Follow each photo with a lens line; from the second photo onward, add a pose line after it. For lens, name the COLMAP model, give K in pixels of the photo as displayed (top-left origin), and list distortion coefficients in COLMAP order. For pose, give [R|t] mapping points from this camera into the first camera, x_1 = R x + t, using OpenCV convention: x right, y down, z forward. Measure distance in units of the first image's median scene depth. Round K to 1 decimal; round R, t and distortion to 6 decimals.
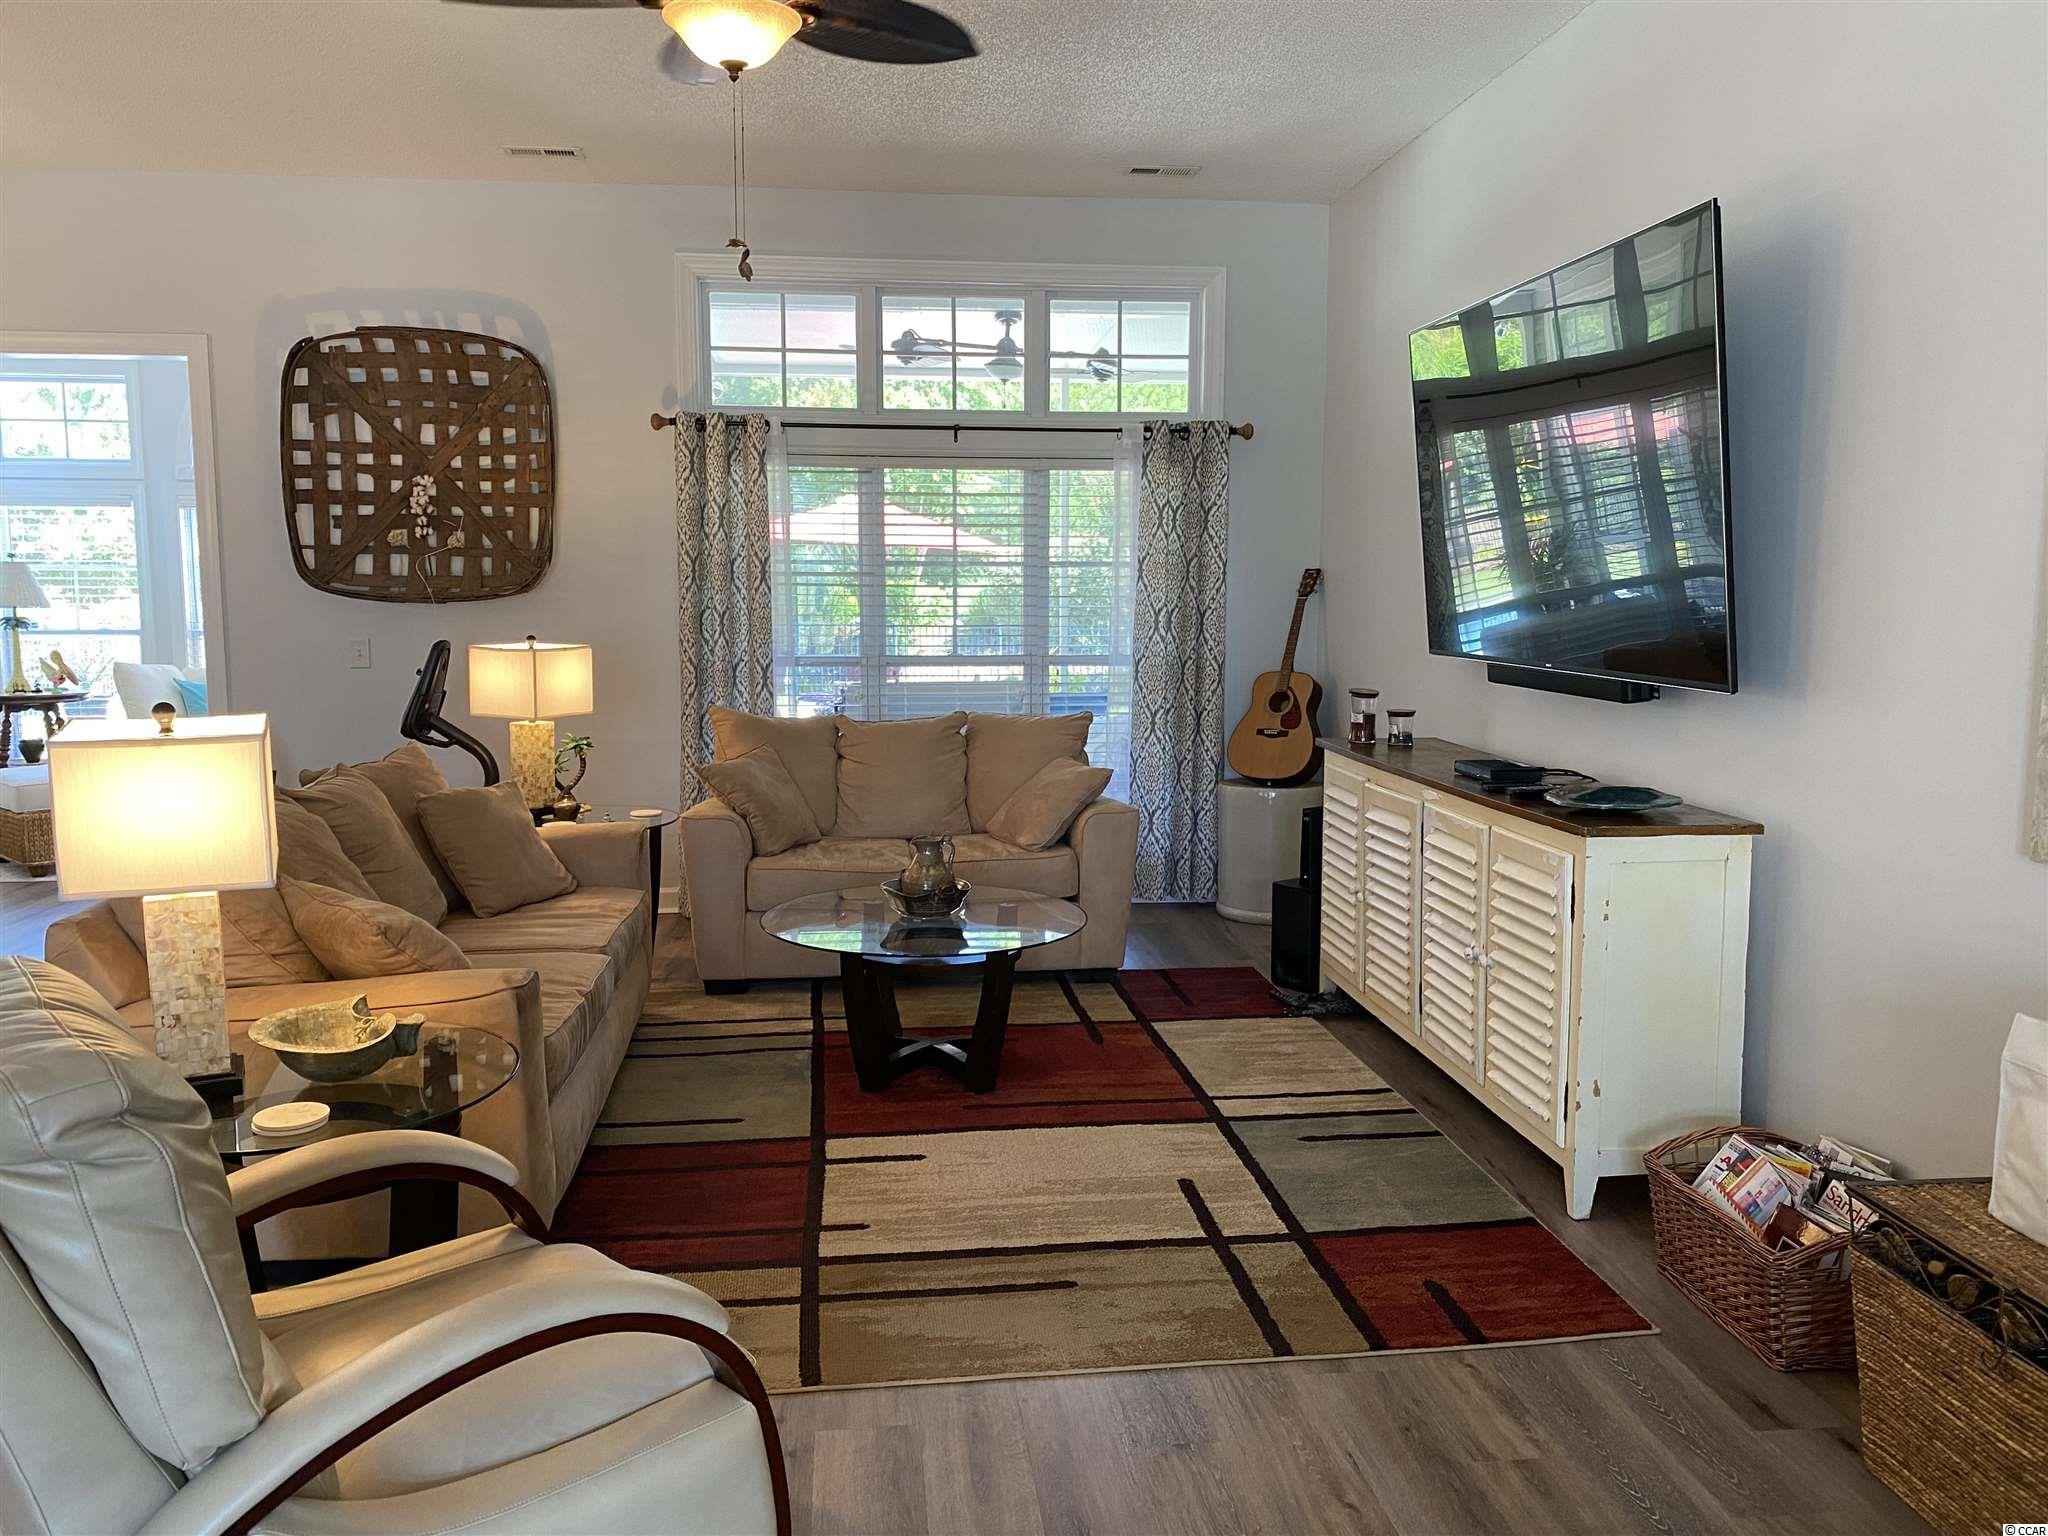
lens RADIAL K [[1562.0, 0, 1024.0], [0, 1562.0, 768.0], [0, 0, 1]] dist [-0.010147, -0.004516]
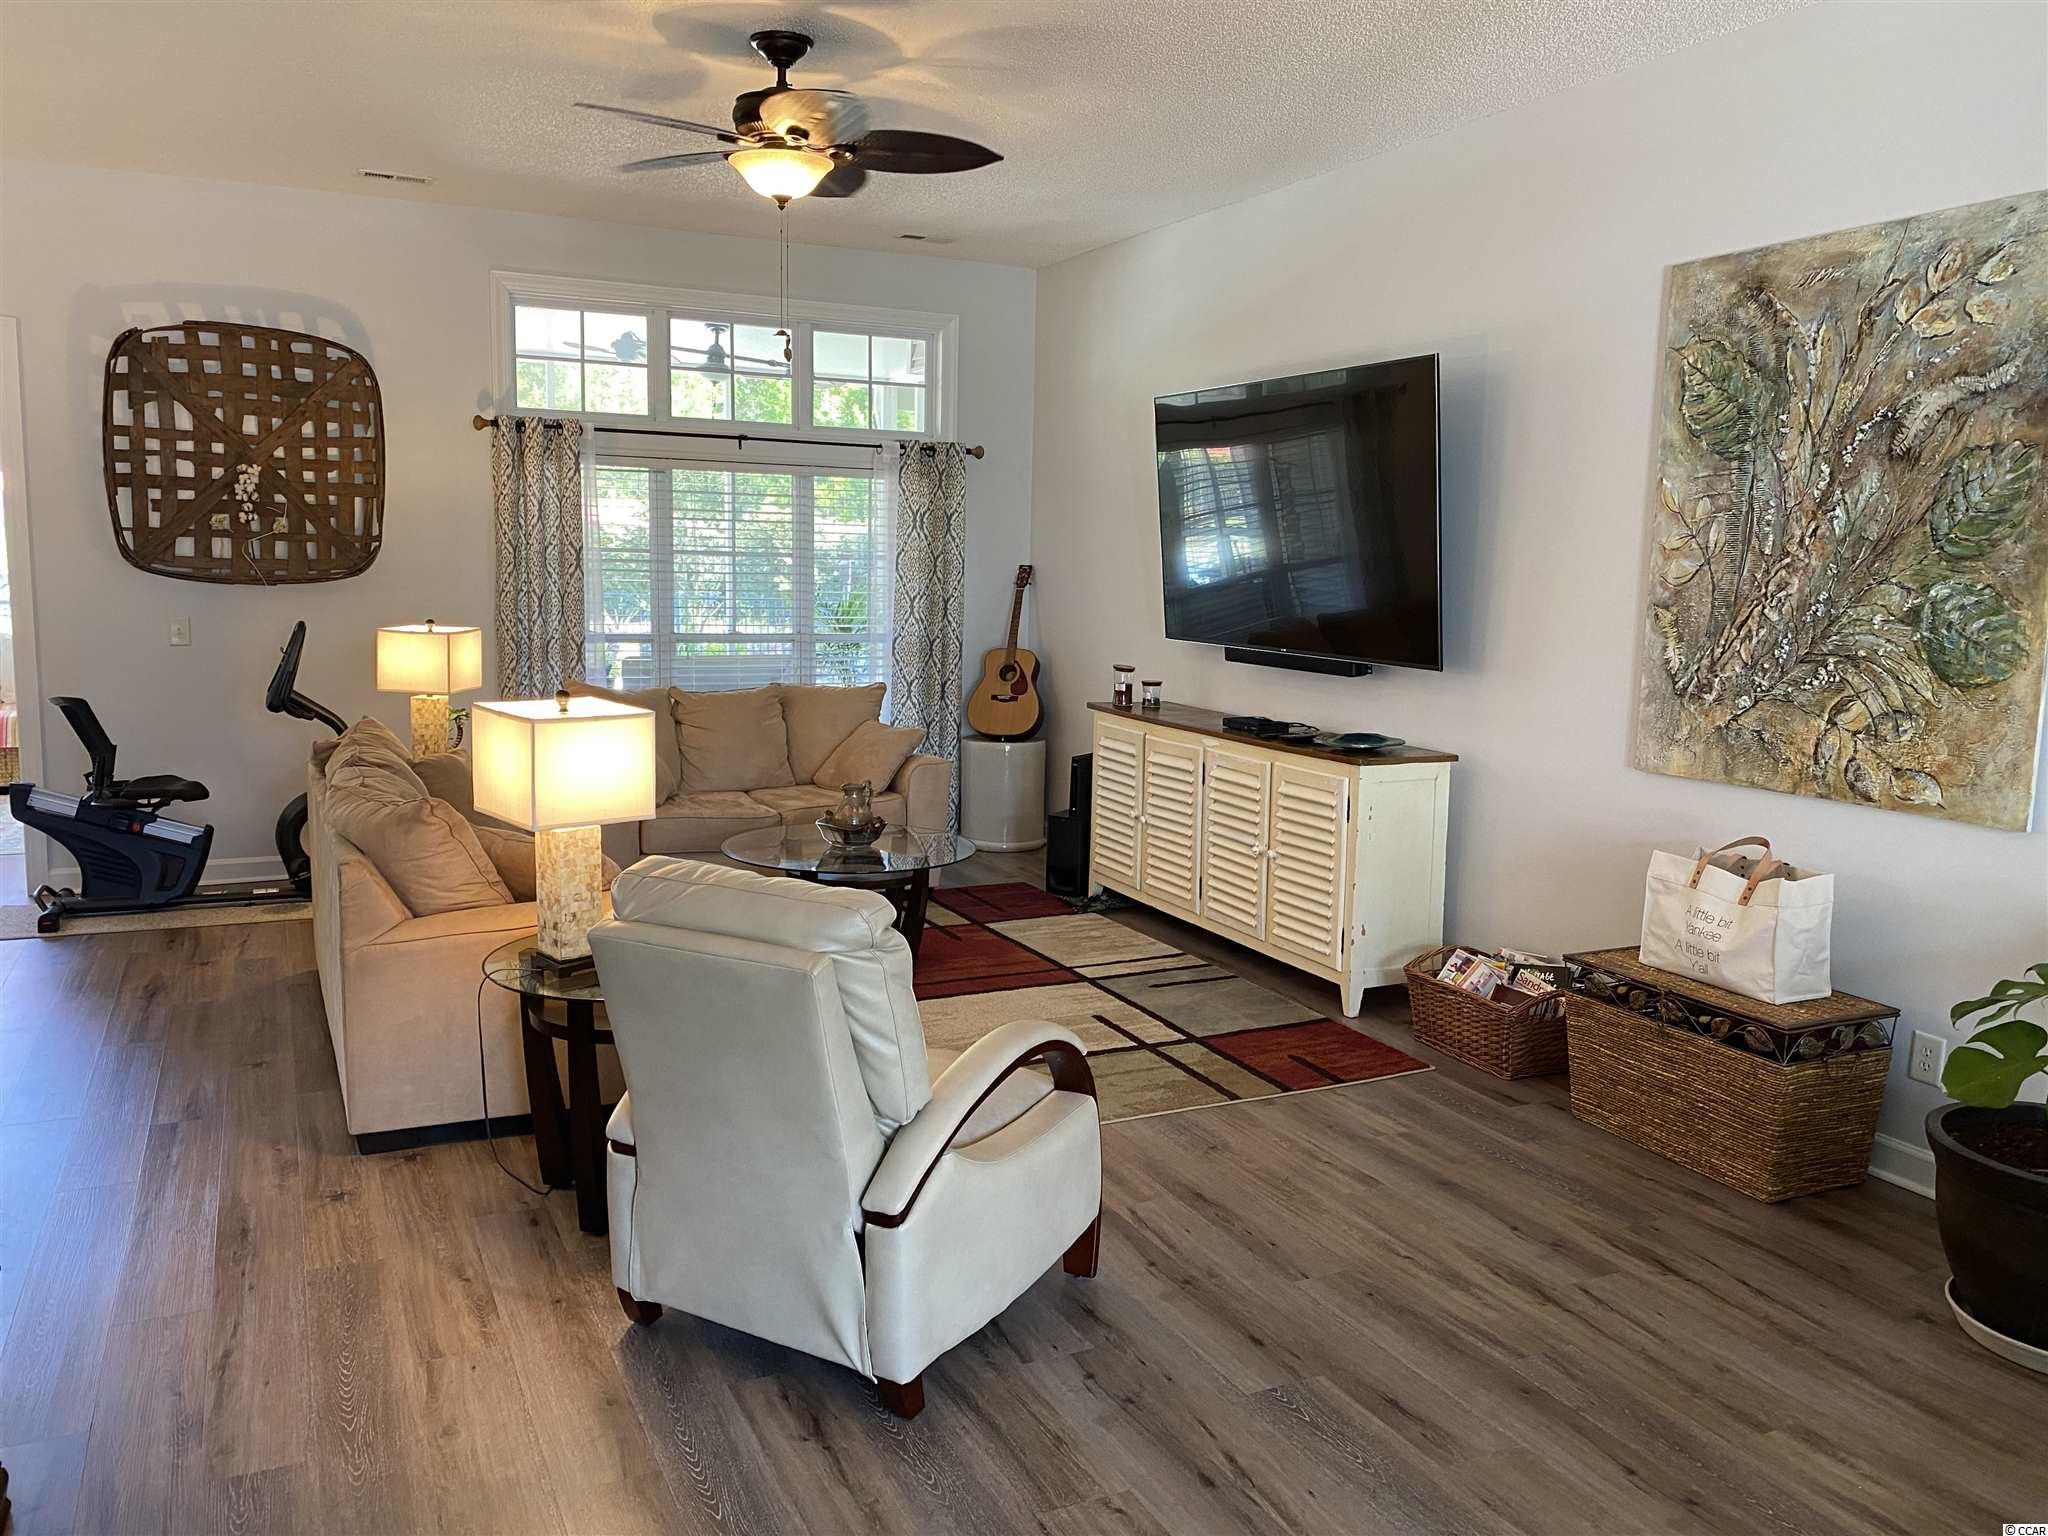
lens RADIAL K [[1546.1, 0, 1024.0], [0, 1546.1, 768.0], [0, 0, 1]] dist [0.043561, -0.079285]
pose [[0.945488, -0.026611, 0.324569, -0.238910], [0.018209, 0.999416, 0.028899, -0.002089], [-0.325149, -0.021414, 0.945420, -0.178356]]
